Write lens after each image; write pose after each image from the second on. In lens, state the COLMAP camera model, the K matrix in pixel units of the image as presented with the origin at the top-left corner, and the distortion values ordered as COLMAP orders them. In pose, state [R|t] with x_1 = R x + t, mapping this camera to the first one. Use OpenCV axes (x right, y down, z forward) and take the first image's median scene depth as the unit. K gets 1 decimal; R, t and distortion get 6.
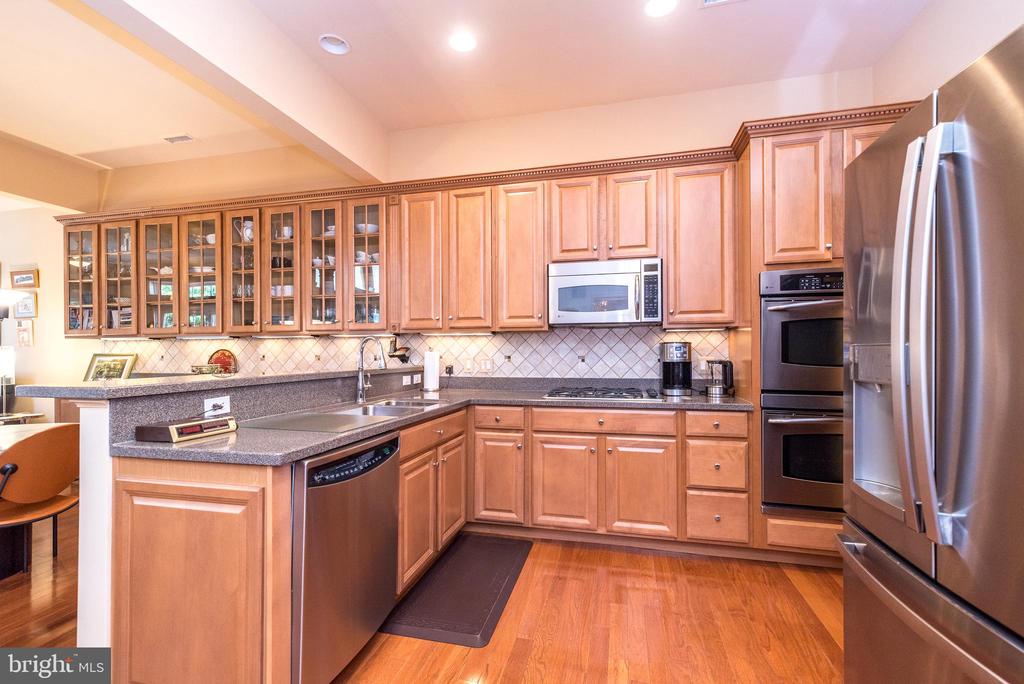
lens RADIAL K [[421.8, 0, 525.2], [0, 421.8, 352.9], [0, 0, 1]] dist [0.001952, 0.000396]
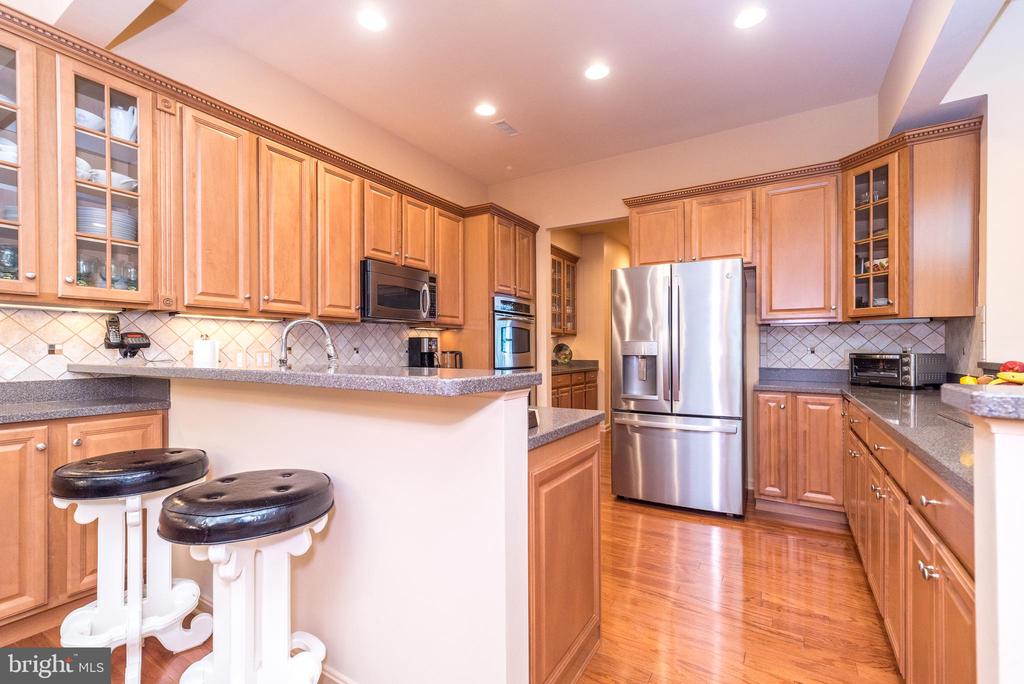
lens RADIAL K [[442.1, 0, 510.1], [0, 442.1, 349.6], [0, 0, 1]] dist [-0.001809, -0.000073]
pose [[0.329396, 0.004156, 0.944183, -0.740735], [0.000564, 0.999989, -0.004598, 0.016472], [-0.944192, 0.002047, 0.329391, 0.264757]]
